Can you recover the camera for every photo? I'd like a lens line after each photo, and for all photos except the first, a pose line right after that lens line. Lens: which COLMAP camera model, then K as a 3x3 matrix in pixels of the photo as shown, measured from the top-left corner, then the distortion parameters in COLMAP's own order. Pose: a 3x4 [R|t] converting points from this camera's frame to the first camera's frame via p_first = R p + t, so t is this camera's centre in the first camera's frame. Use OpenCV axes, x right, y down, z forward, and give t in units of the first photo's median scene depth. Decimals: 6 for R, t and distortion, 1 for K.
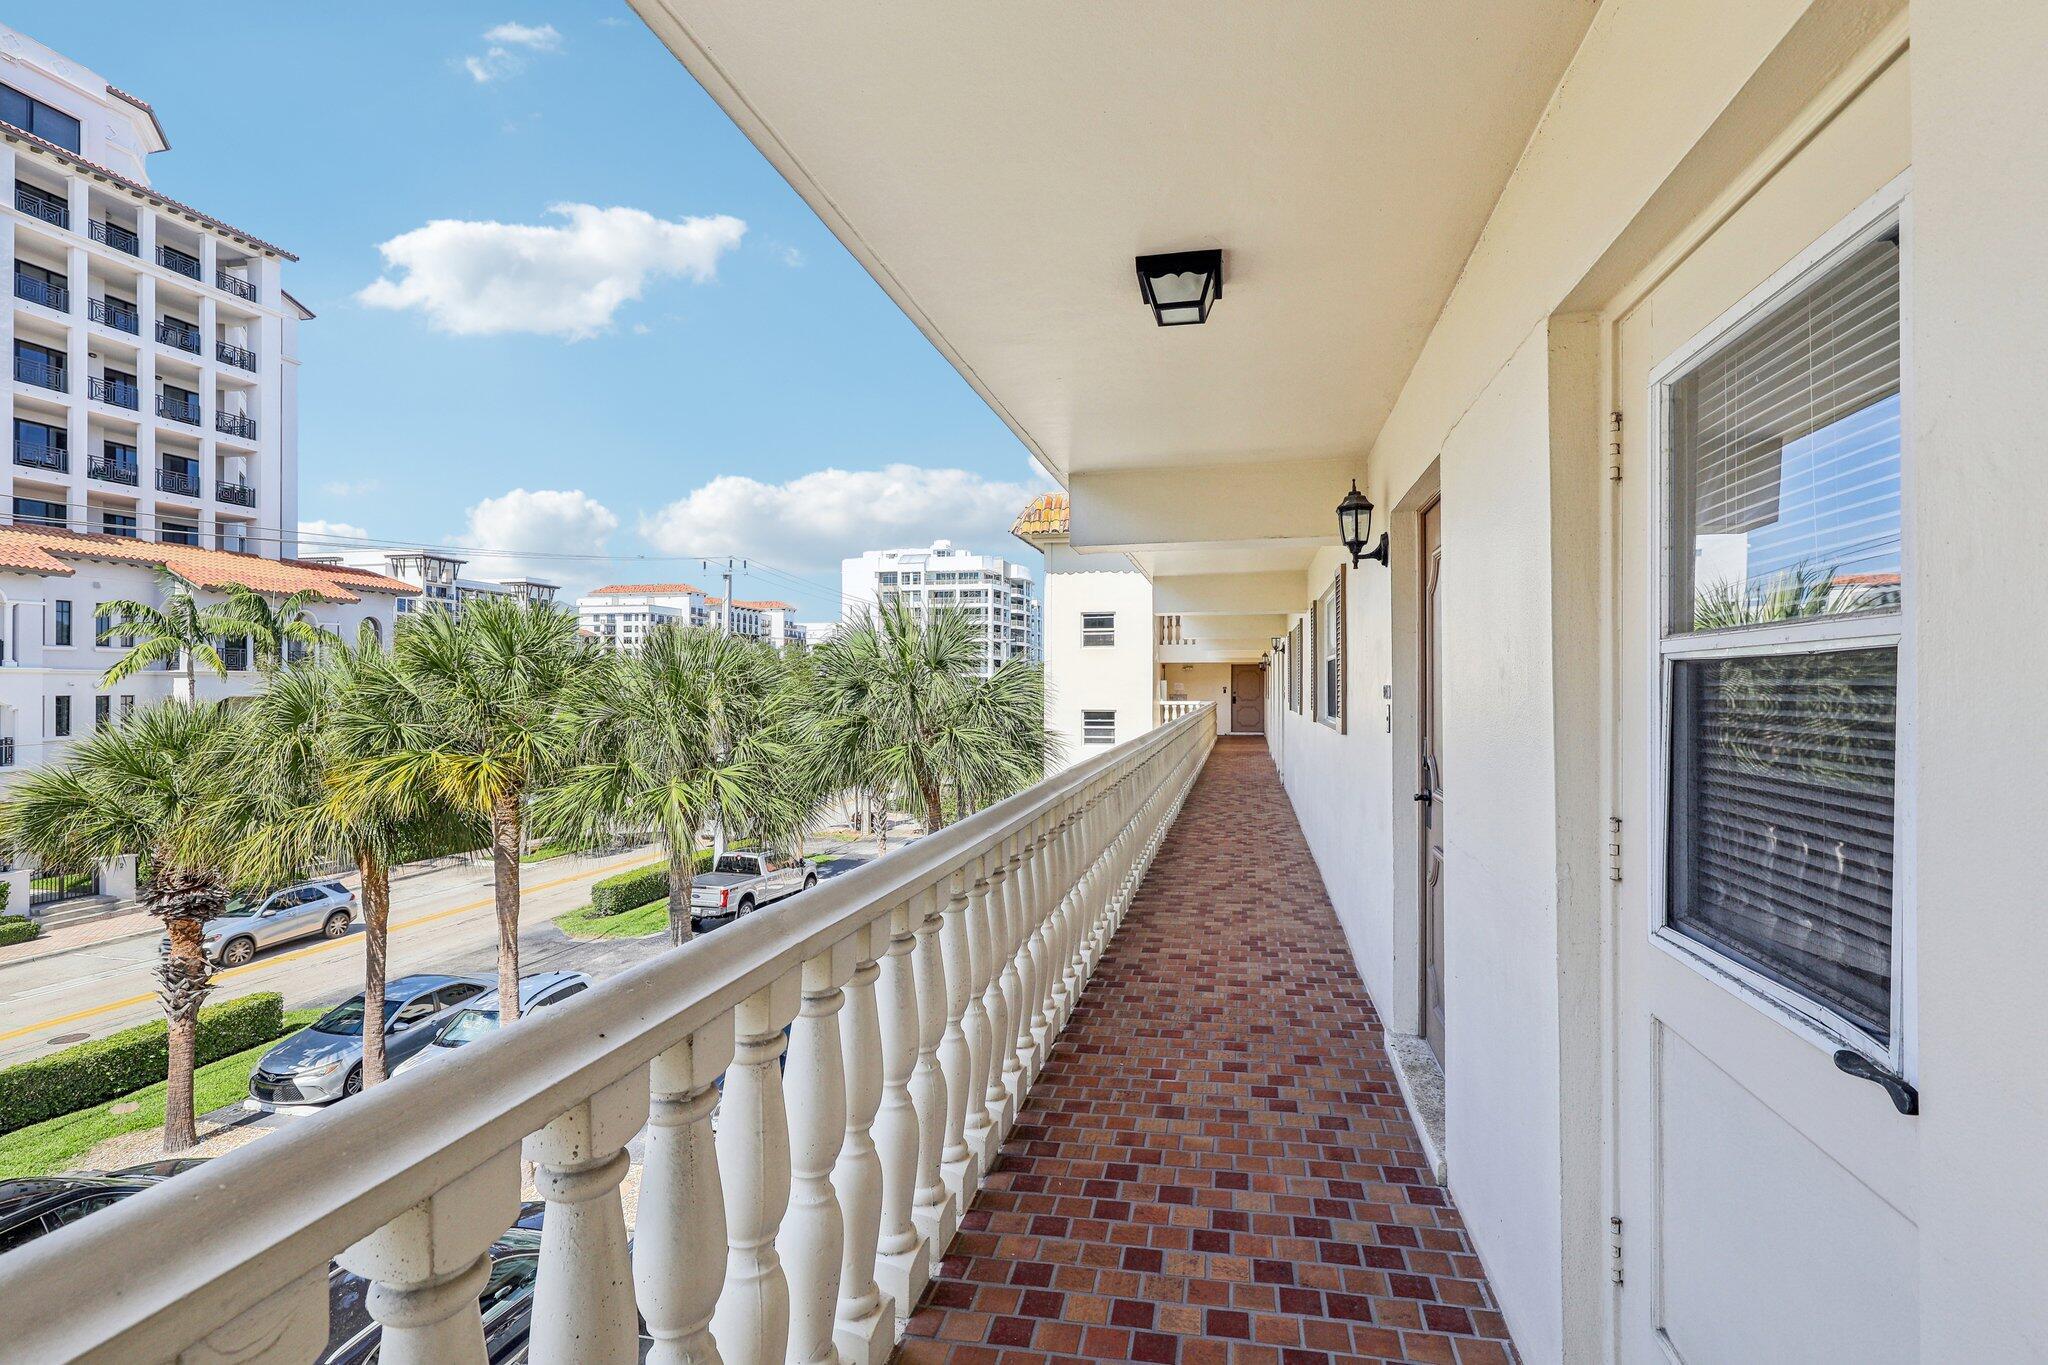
lens RADIAL K [[958.1, 0, 1024.0], [0, 958.1, 682.5], [0, 0, 1]] dist [0.000735, 0.000390]
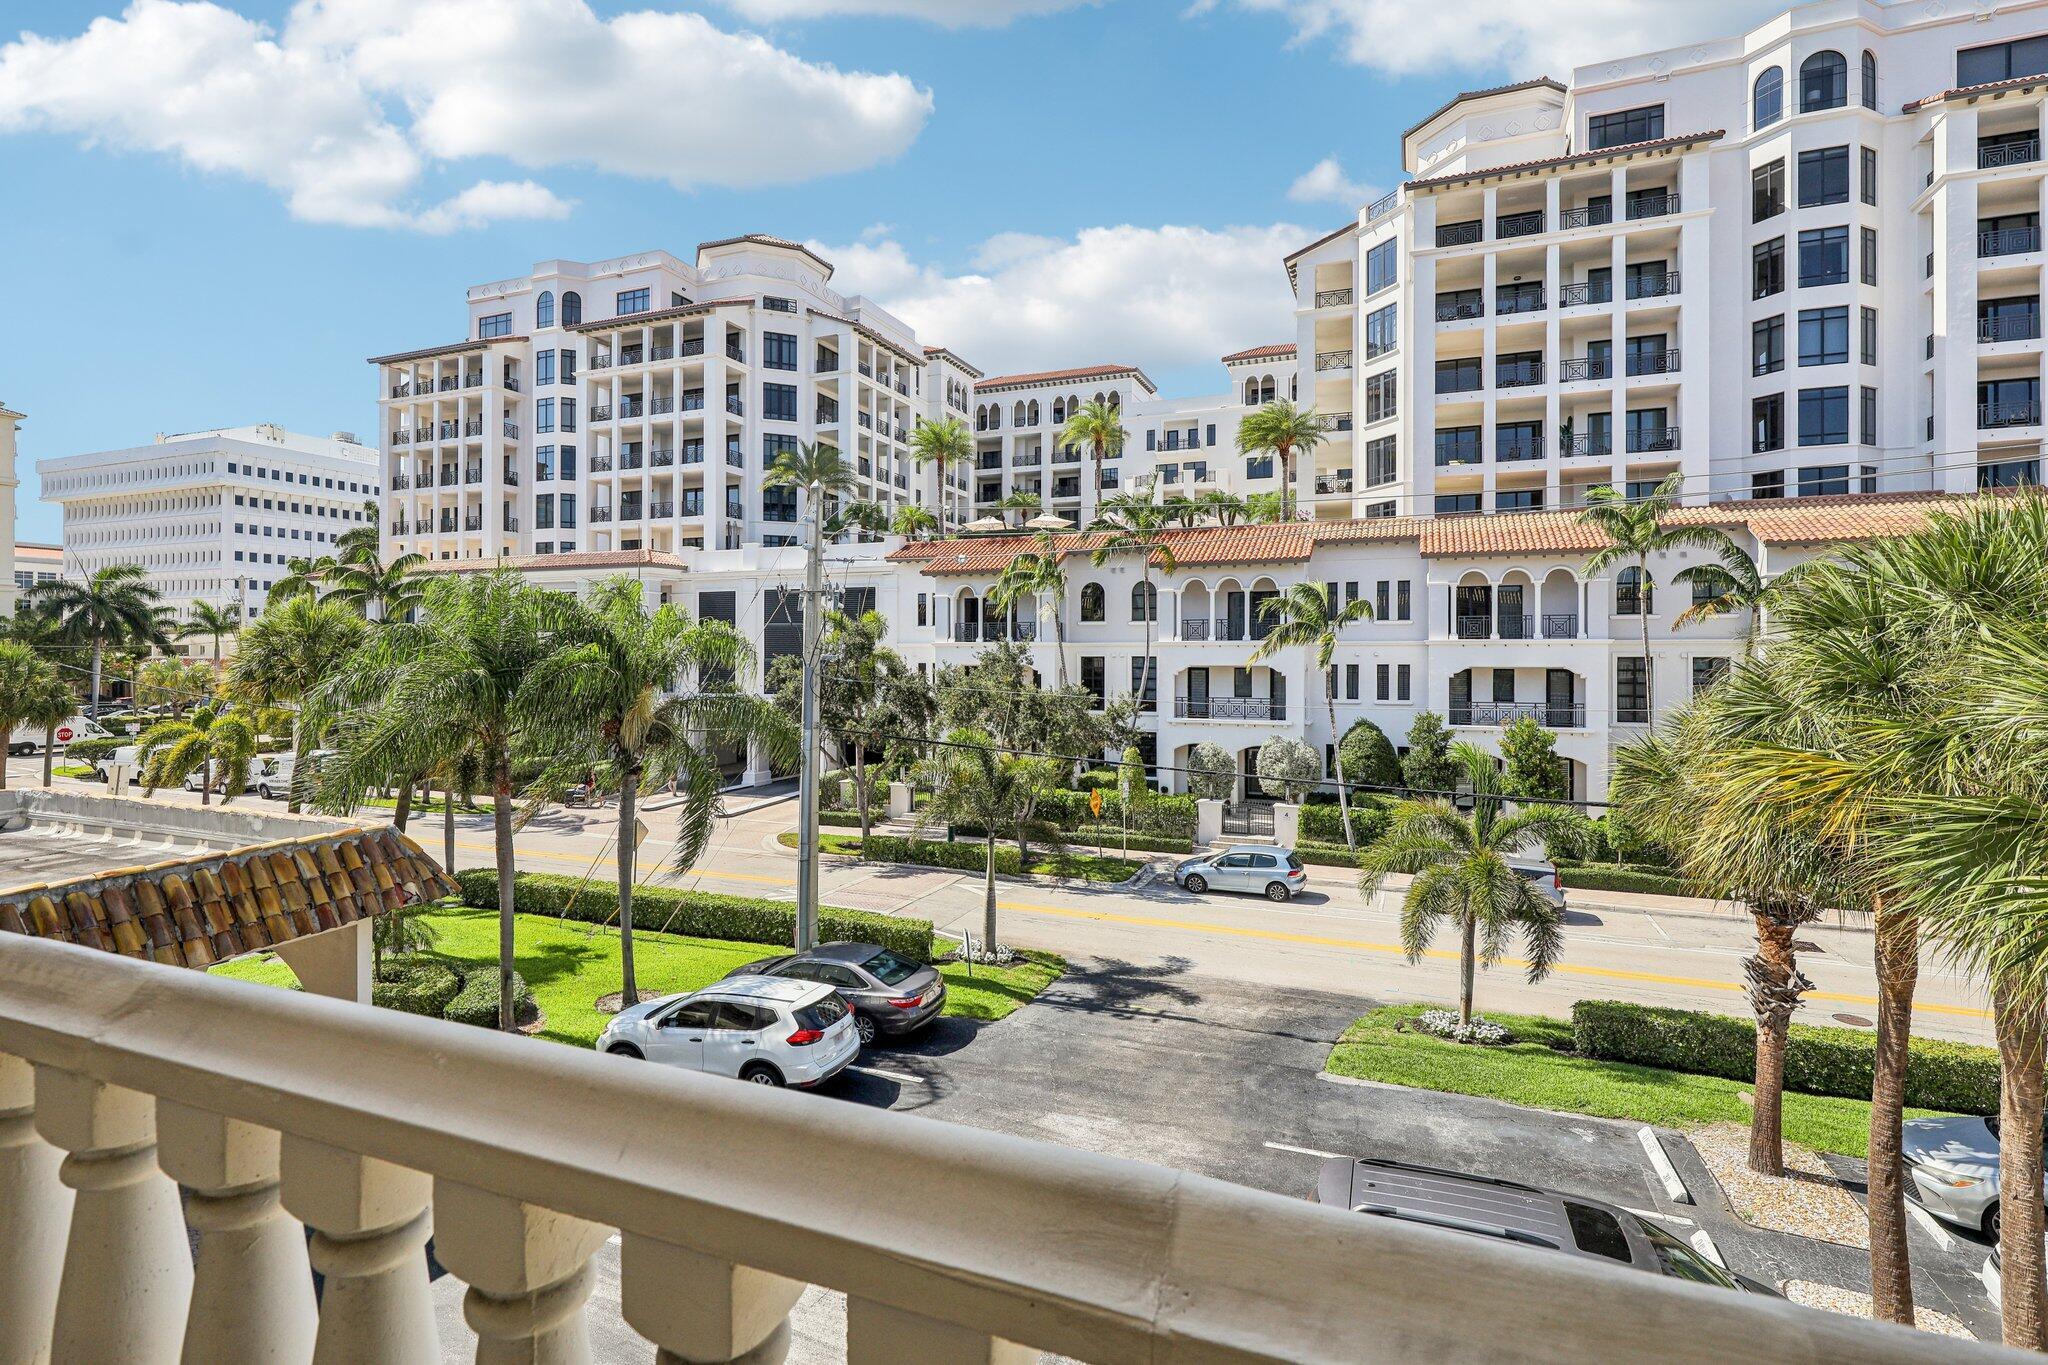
lens RADIAL K [[953.1, 0, 1023.5], [0, 953.1, 653.7], [0, 0, 1]] dist [0.000636, 0.000212]
pose [[-0.155881, -0.002685, -0.987772, 0.542369], [0.011673, 0.999921, -0.004560, 0.036932], [0.987707, -0.012241, -0.155837, 2.719460]]
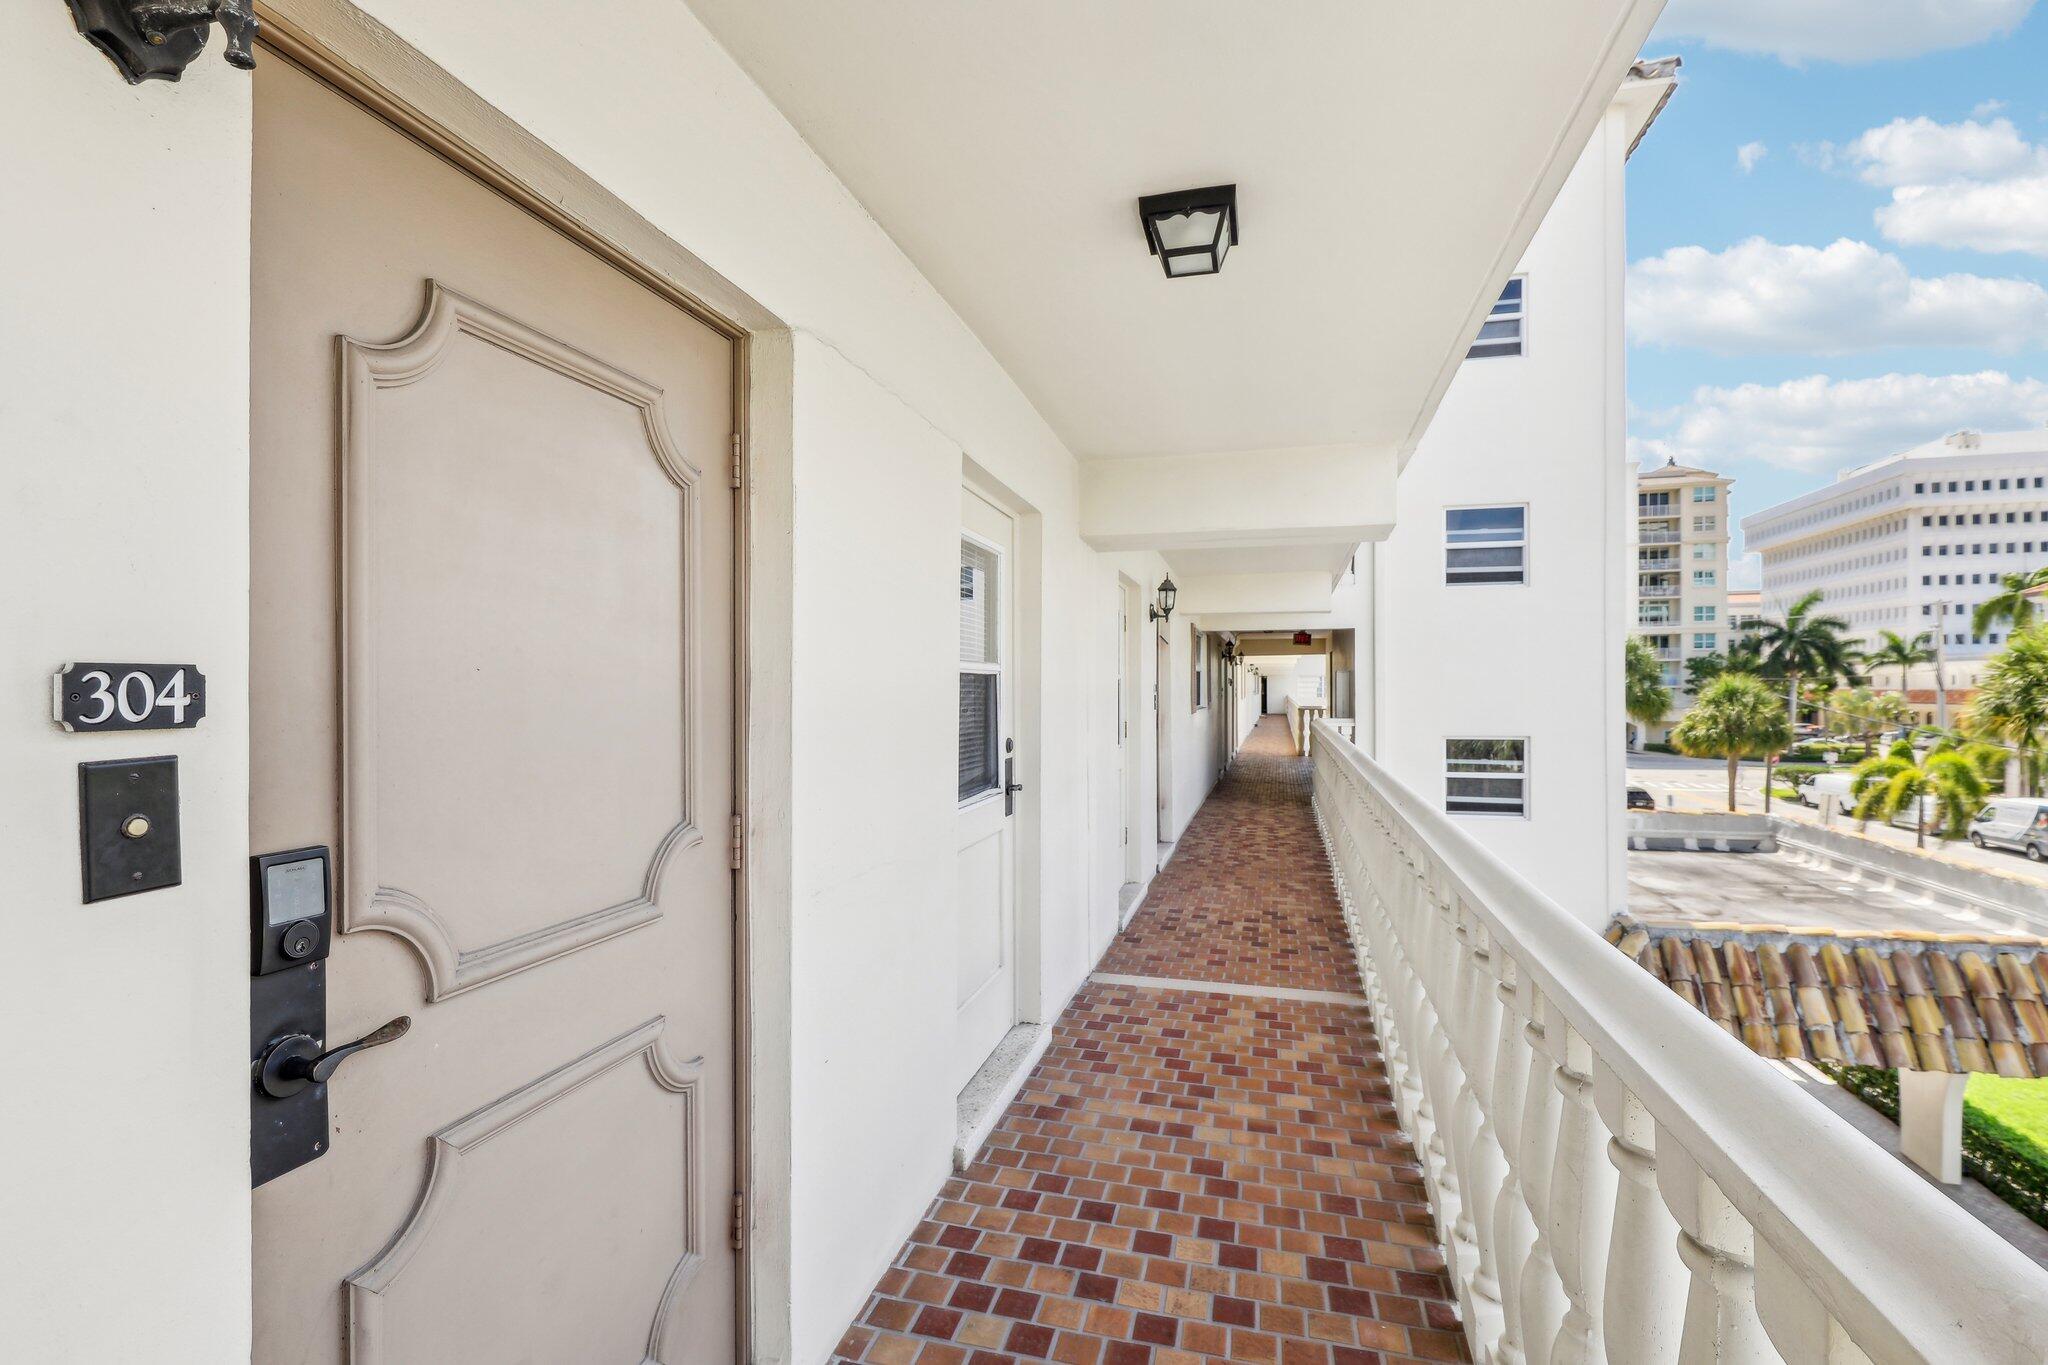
lens RADIAL K [[958.1, 0, 1024.0], [0, 958.1, 682.5], [0, 0, 1]] dist [0.000735, 0.000390]
pose [[-0.999487, 0.002701, 0.031900, 0.293621], [0.002094, 0.999817, -0.019031, 0.023493], [-0.031945, -0.018954, -0.999310, 1.931819]]
